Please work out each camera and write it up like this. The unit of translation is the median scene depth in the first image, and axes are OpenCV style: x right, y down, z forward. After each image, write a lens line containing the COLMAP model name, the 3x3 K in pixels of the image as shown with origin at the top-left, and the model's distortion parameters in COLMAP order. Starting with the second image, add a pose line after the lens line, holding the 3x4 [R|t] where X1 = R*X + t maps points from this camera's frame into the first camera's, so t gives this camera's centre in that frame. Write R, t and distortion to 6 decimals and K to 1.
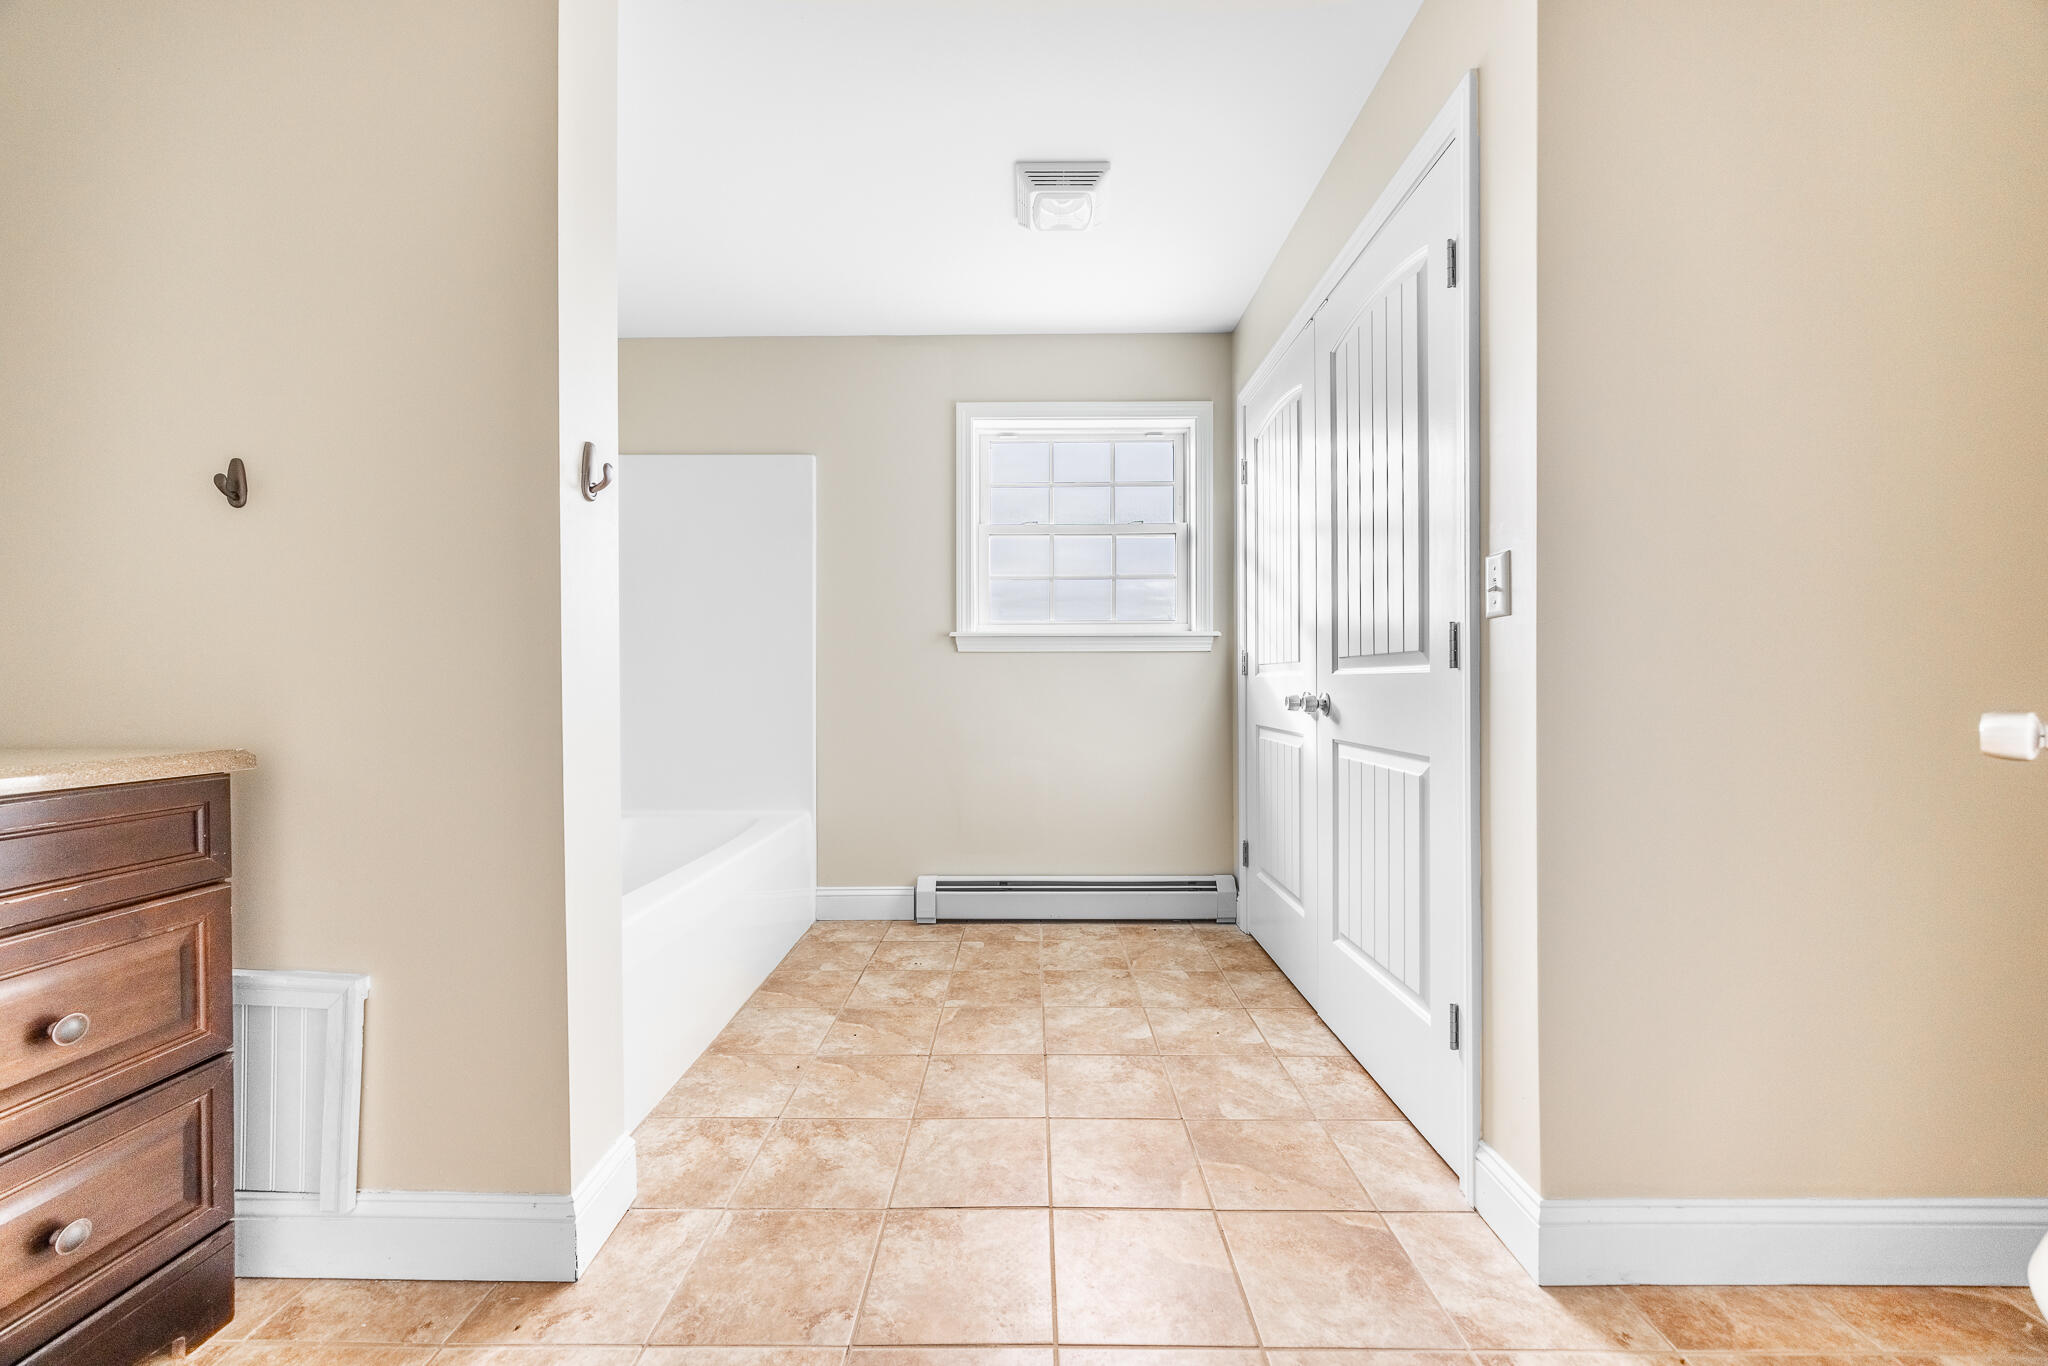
lens RADIAL K [[795.8, 0, 1017.6], [0, 795.8, 683.5], [0, 0, 1]] dist [-0.001974, -0.000502]
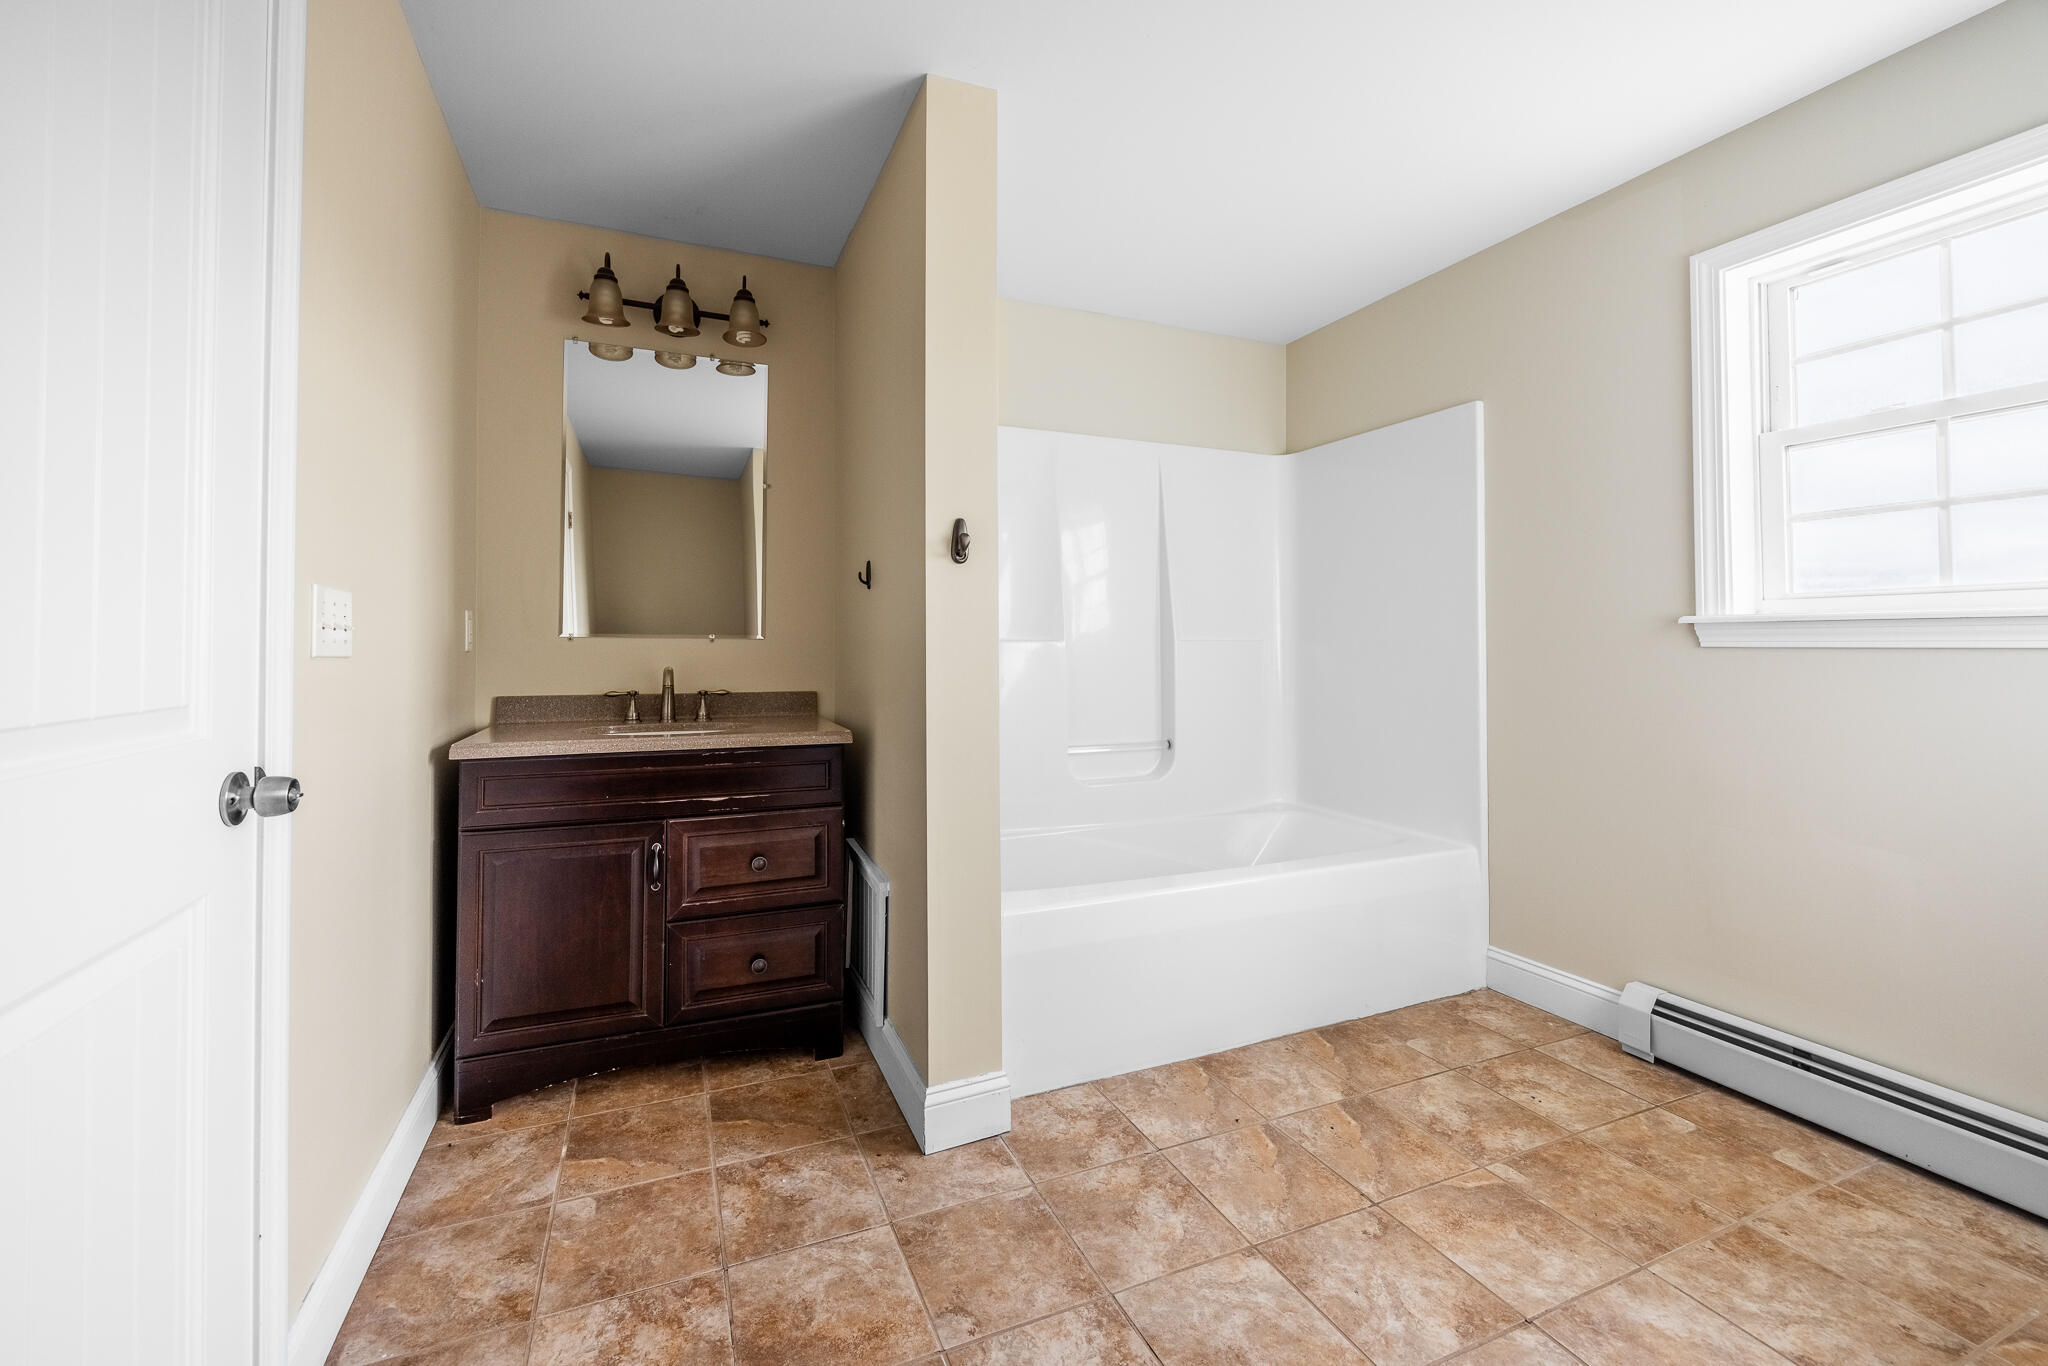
lens RADIAL K [[795.8, 0, 957.7], [0, 795.8, 628.7], [0, 0, 1]] dist [-0.001974, -0.000502]
pose [[0.373960, -0.017973, -0.927271, 0.430541], [0.000103, 0.999813, -0.019337, -0.063691], [0.927445, 0.007136, 0.373892, 0.325178]]
